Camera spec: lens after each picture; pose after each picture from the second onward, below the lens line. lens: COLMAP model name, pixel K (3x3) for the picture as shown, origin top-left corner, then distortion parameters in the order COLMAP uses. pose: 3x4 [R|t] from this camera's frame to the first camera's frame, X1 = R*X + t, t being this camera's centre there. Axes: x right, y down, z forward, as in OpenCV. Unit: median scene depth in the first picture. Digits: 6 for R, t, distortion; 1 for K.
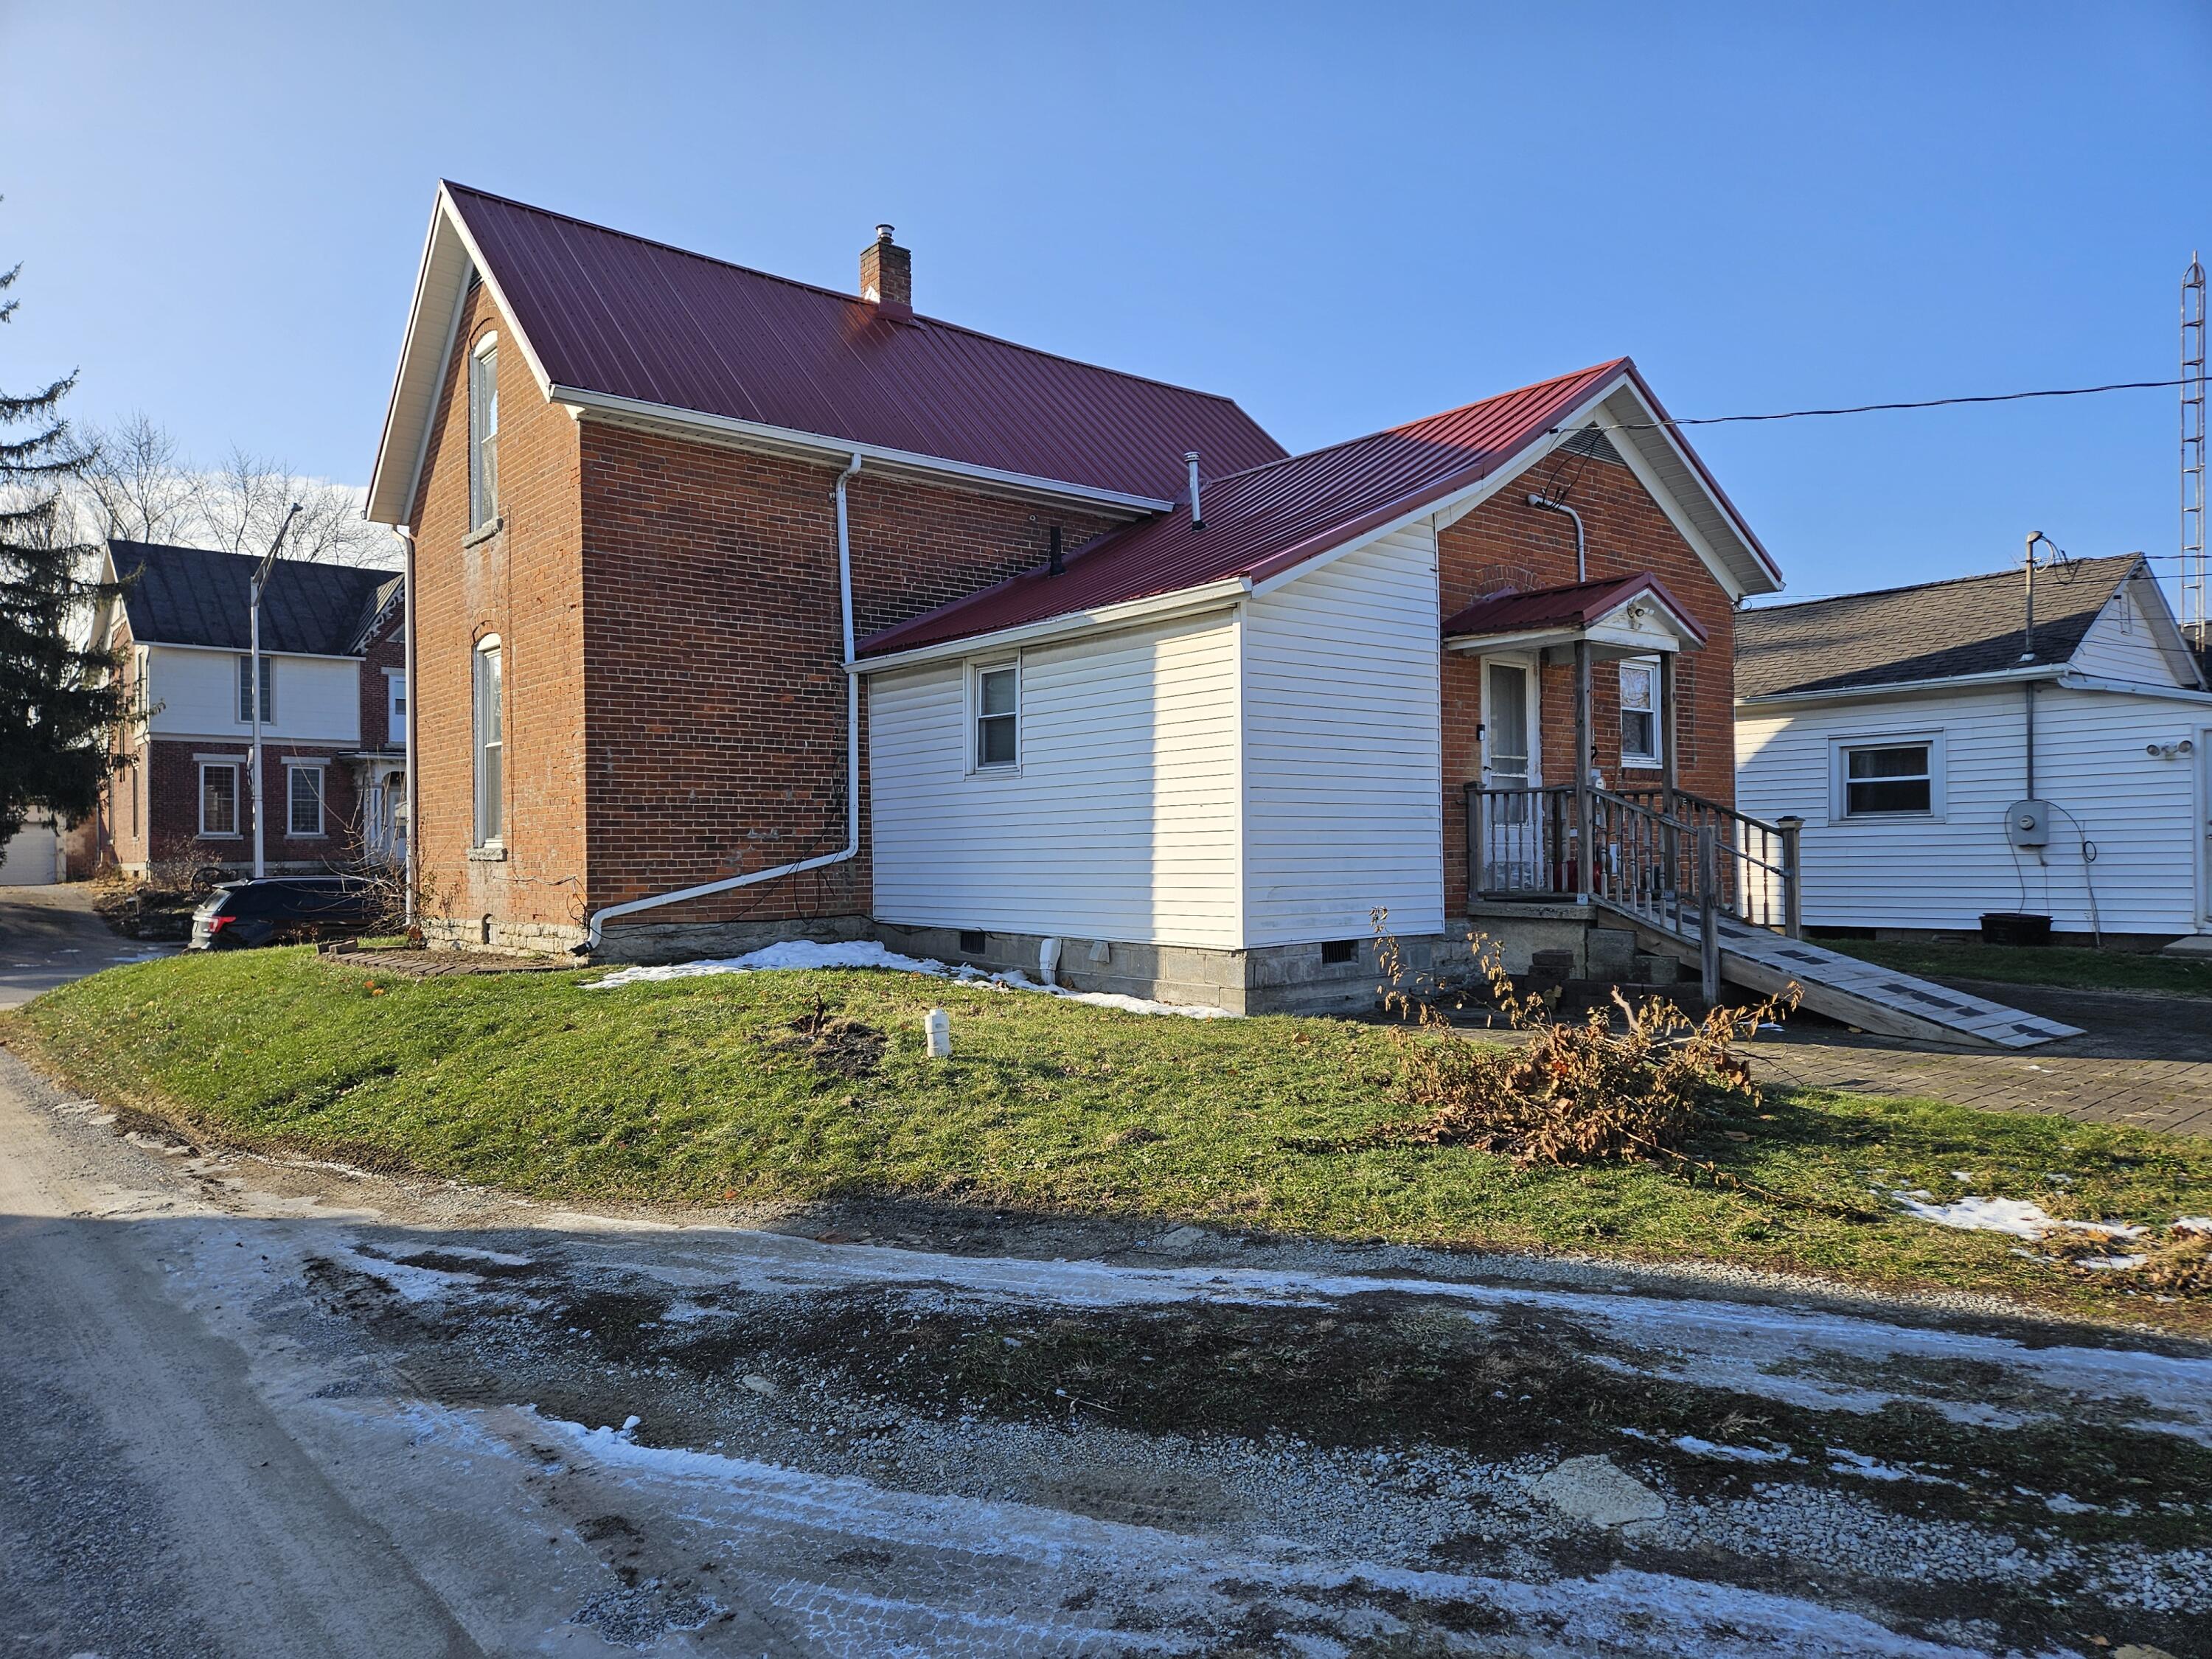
lens RADIAL K [[1490.1, 0, 1104.9], [0, 1490.1, 828.5], [0, 0, 1]] dist [0.047536, -0.003934]
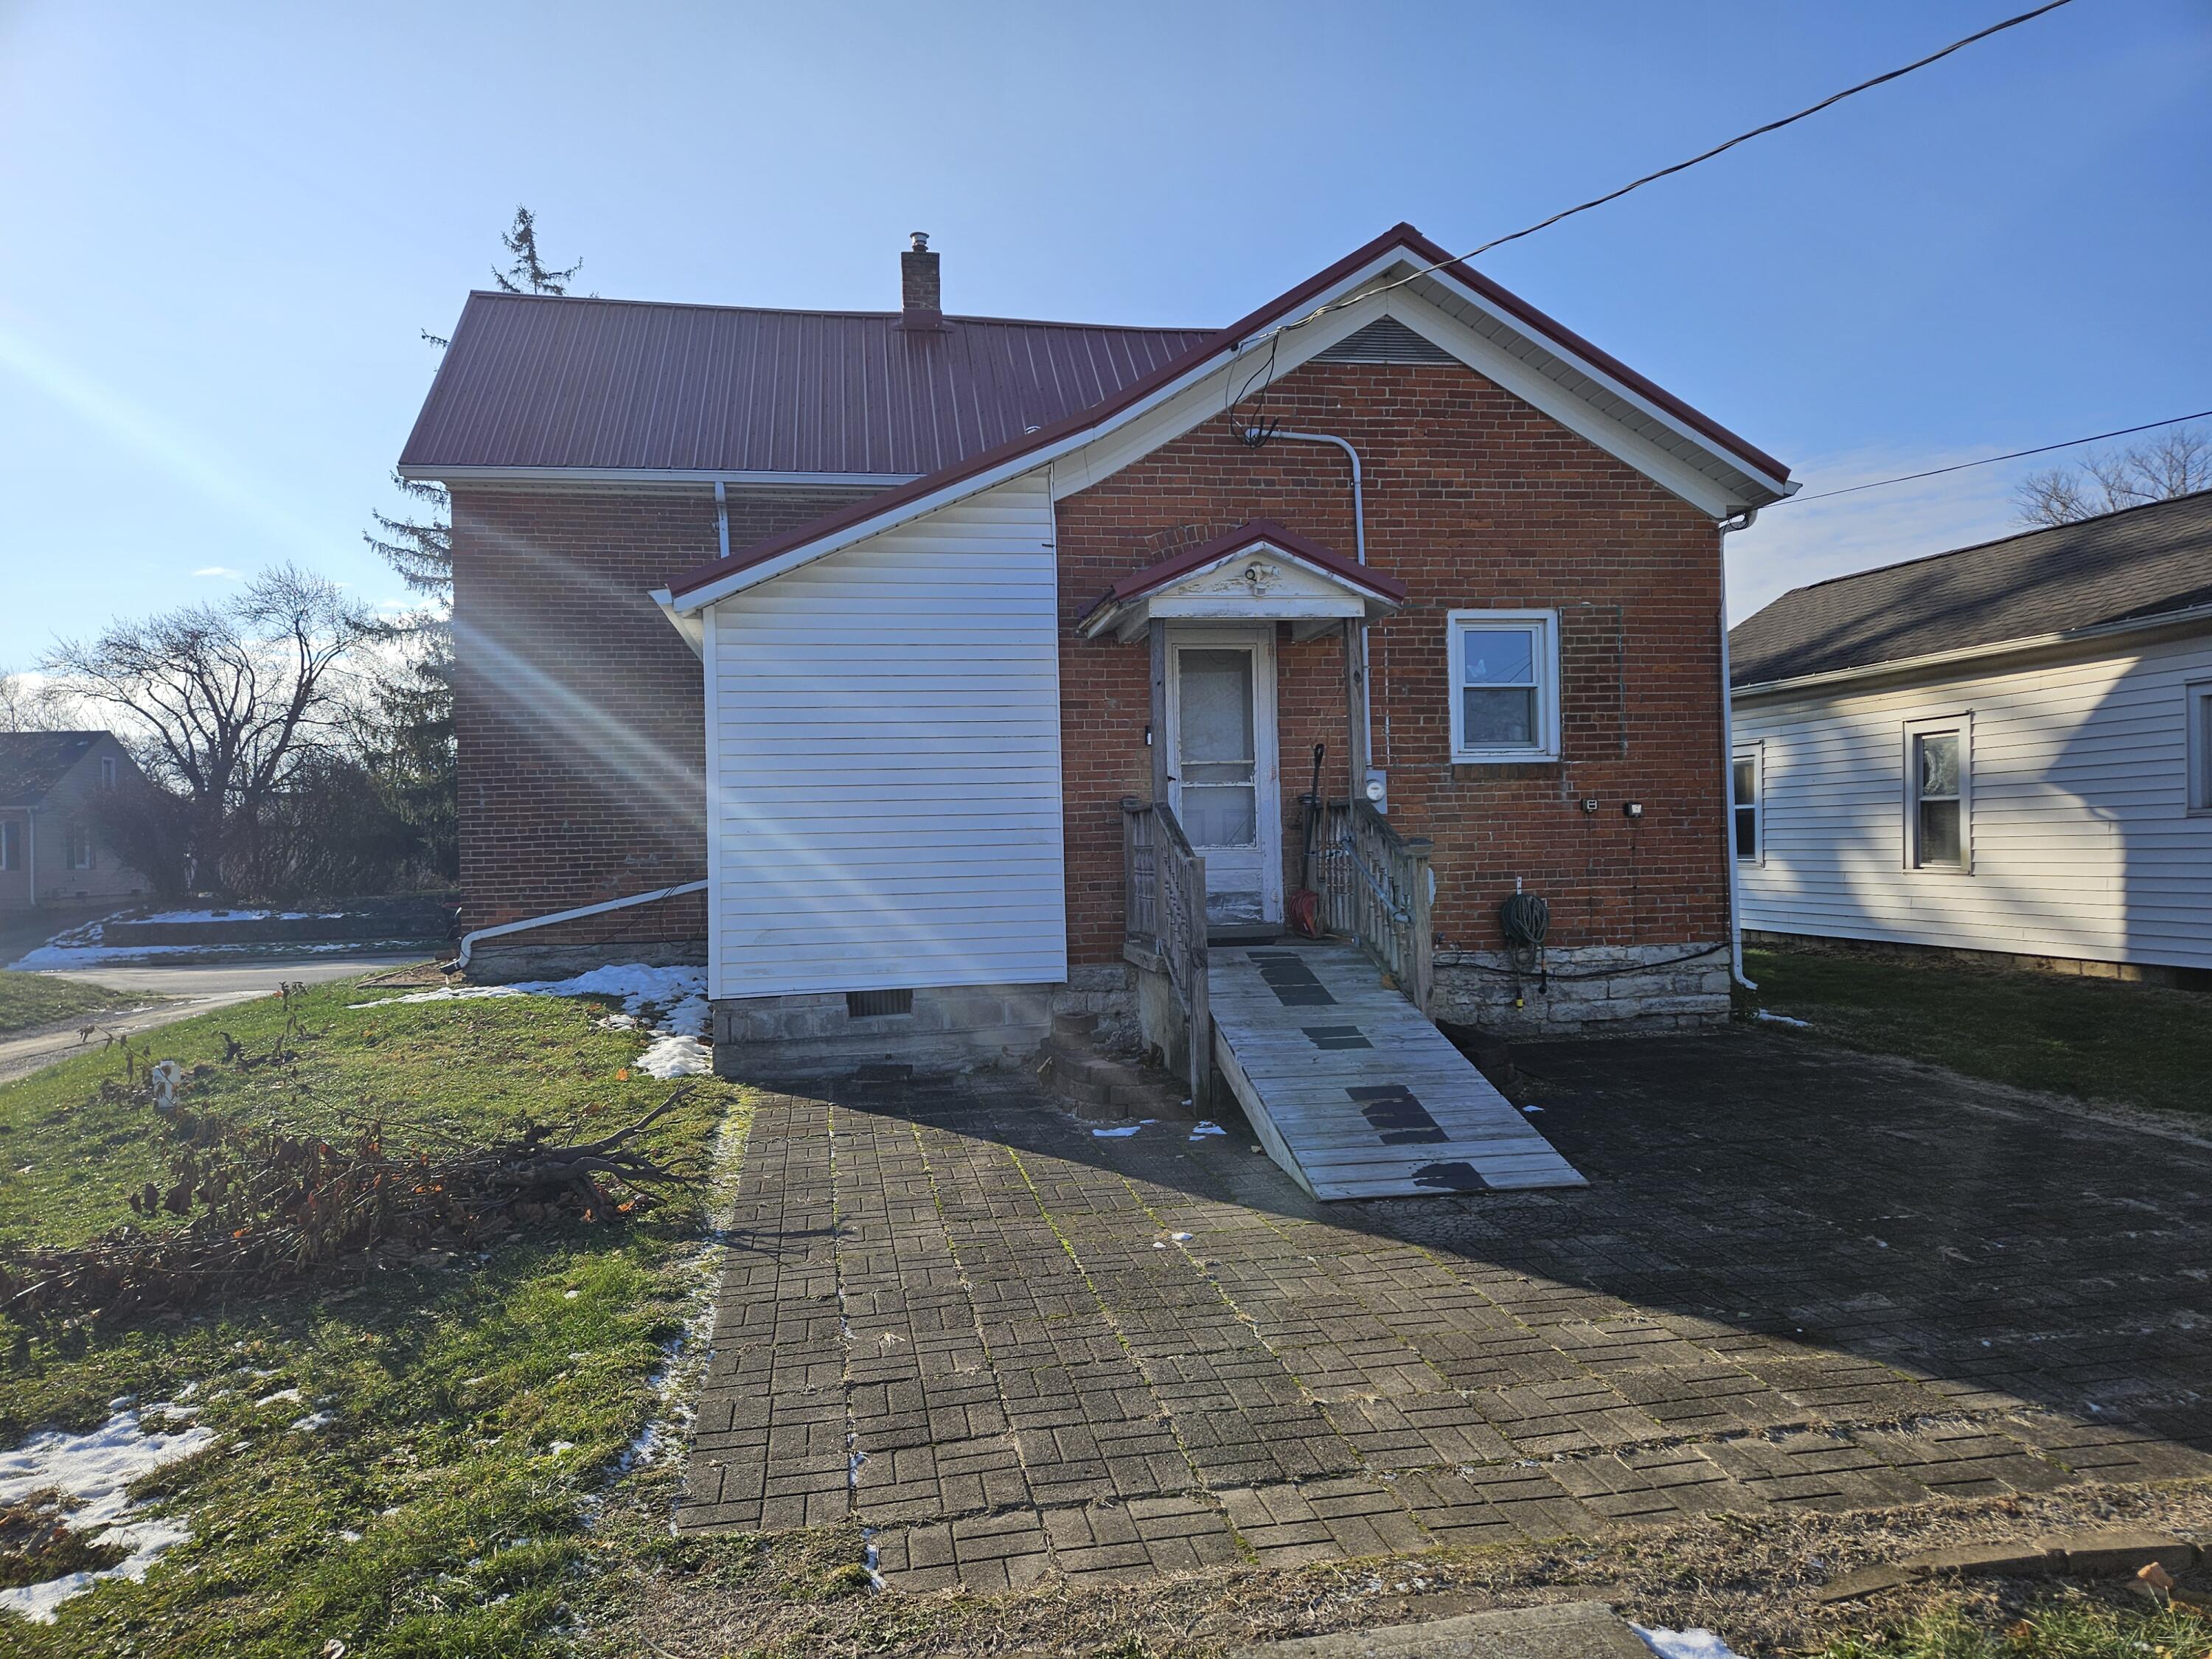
lens RADIAL K [[1490.1, 0, 1104.0], [0, 1490.1, 835.7], [0, 0, 1]] dist [0.047536, -0.003934]
pose [[0.863946, -0.013904, -0.503392, 0.602008], [0.023714, 0.999633, 0.013089, -0.019706], [0.503025, -0.023246, 0.863959, 0.268736]]
